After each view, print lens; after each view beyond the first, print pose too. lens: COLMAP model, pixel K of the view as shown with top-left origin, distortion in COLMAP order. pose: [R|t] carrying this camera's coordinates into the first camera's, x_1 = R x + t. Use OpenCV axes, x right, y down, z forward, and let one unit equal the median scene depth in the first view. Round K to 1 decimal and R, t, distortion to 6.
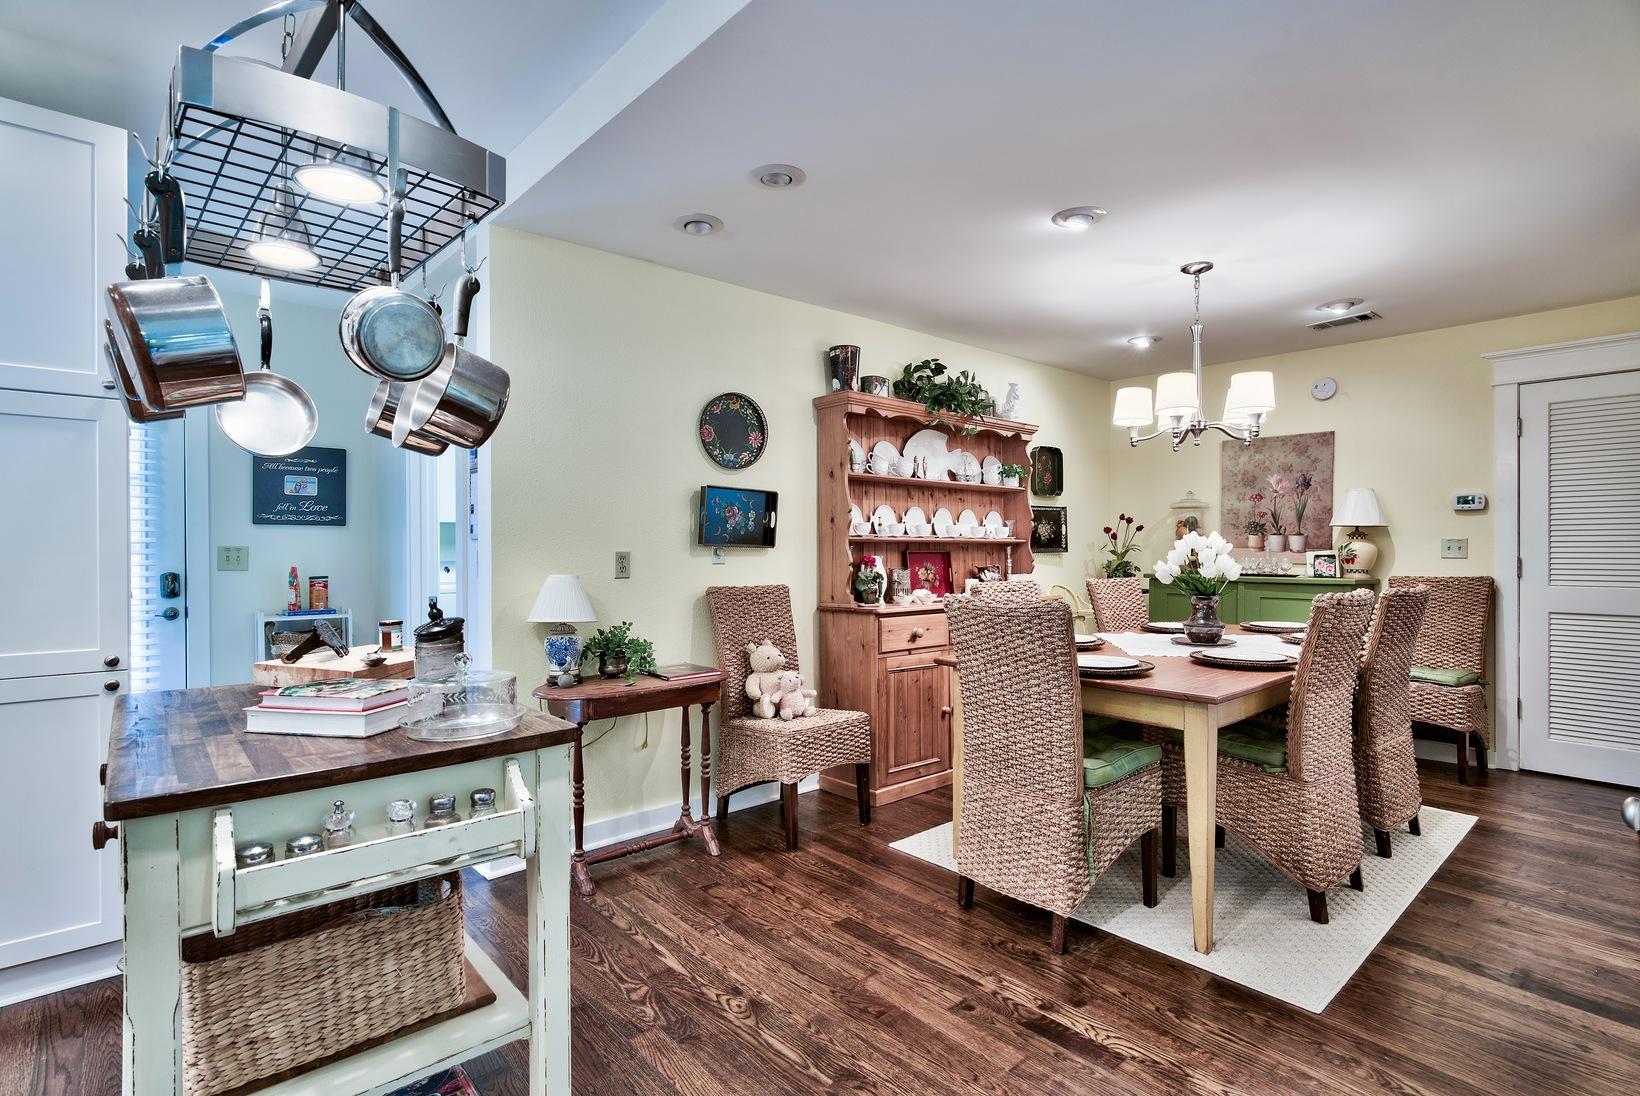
lens RADIAL K [[789.8, 0, 810.5], [0, 789.8, 545.3], [0, 0, 1]] dist [-0.001531, -0.000138]
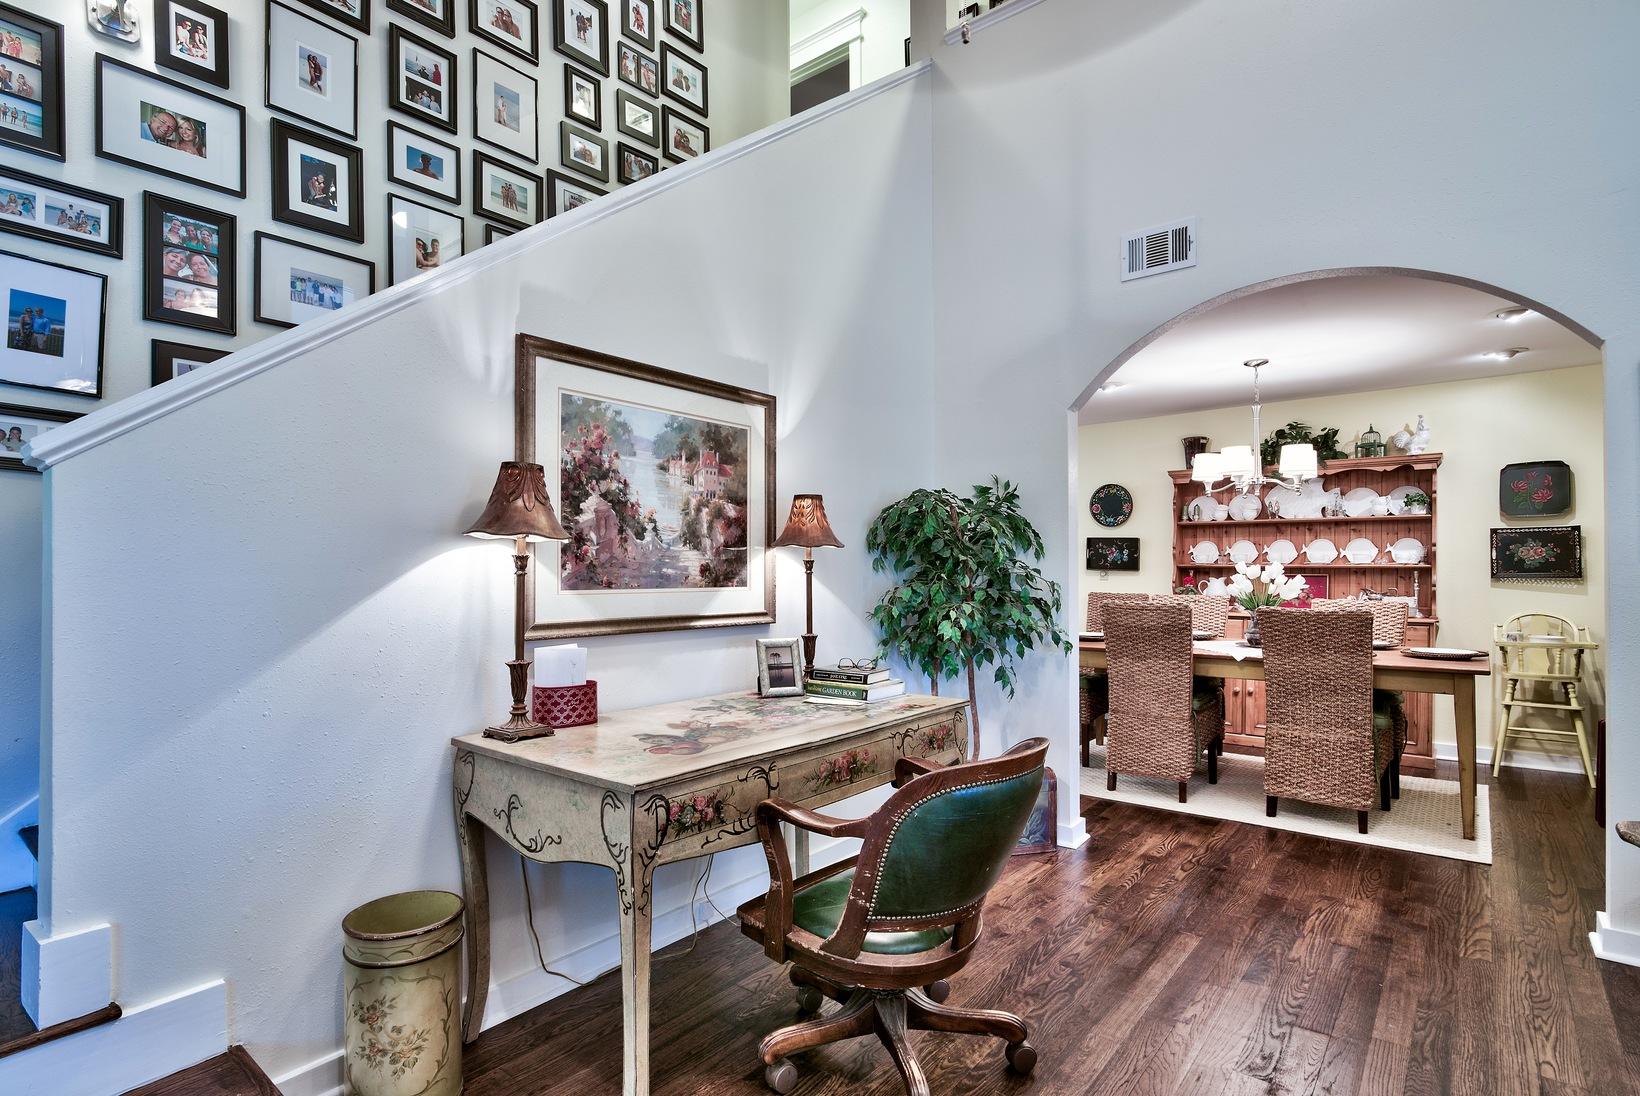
lens RADIAL K [[805.6, 0, 819.4], [0, 805.6, 569.8], [0, 0, 1]] dist [-0.001521, -0.000336]
pose [[0.172733, 0.000689, -0.984968, 1.188771], [-0.001268, 0.999999, 0.000477, 0.000334], [0.984968, 0.001167, 0.172734, 0.030972]]
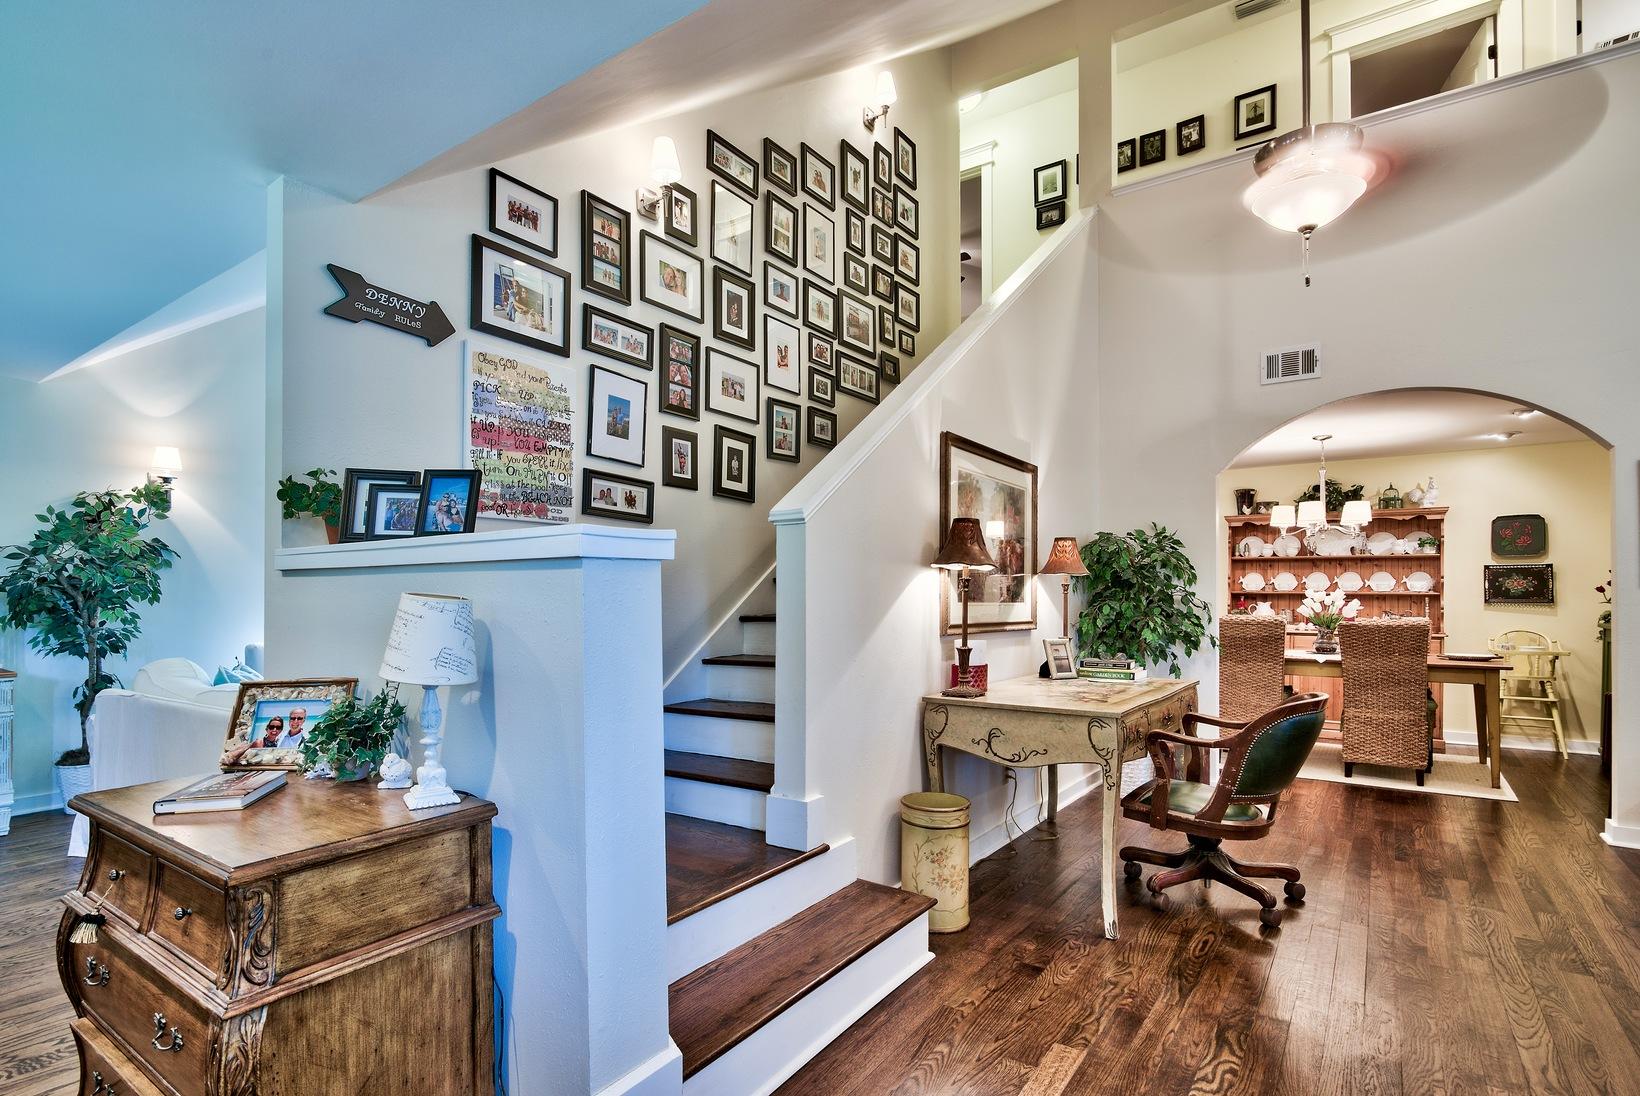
lens RADIAL K [[801.8, 0, 794.4], [0, 801.8, 593.1], [0, 0, 1]] dist [-0.001307, 0.000060]
pose [[0.230344, -0.003206, -0.973104, 1.365387], [-0.008689, 0.999948, -0.005351, 0.010980], [0.973070, 0.009687, 0.230304, -0.386770]]
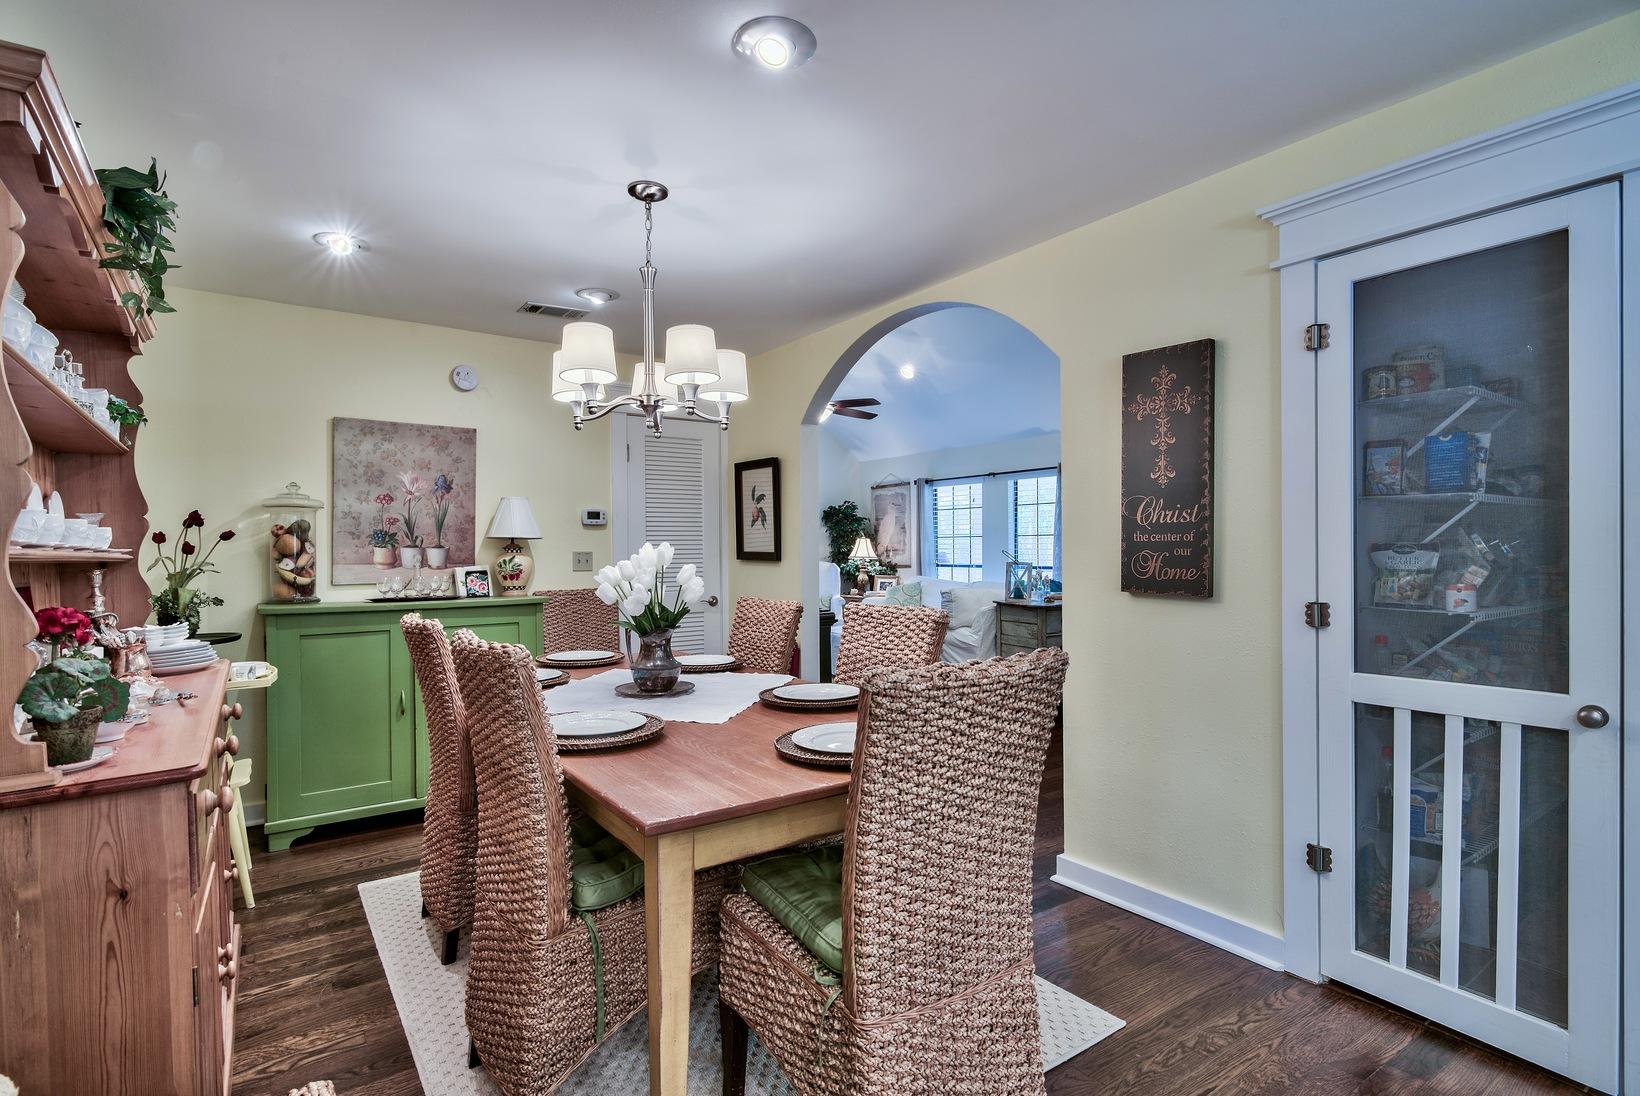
lens RADIAL K [[789.8, 0, 810.5], [0, 789.8, 545.3], [0, 0, 1]] dist [-0.001531, -0.000138]
pose [[0.104398, 0.006079, 0.994517, -0.165978], [0.008791, 0.999937, -0.007035, -0.006495], [-0.994497, 0.009478, 0.104338, 0.539859]]
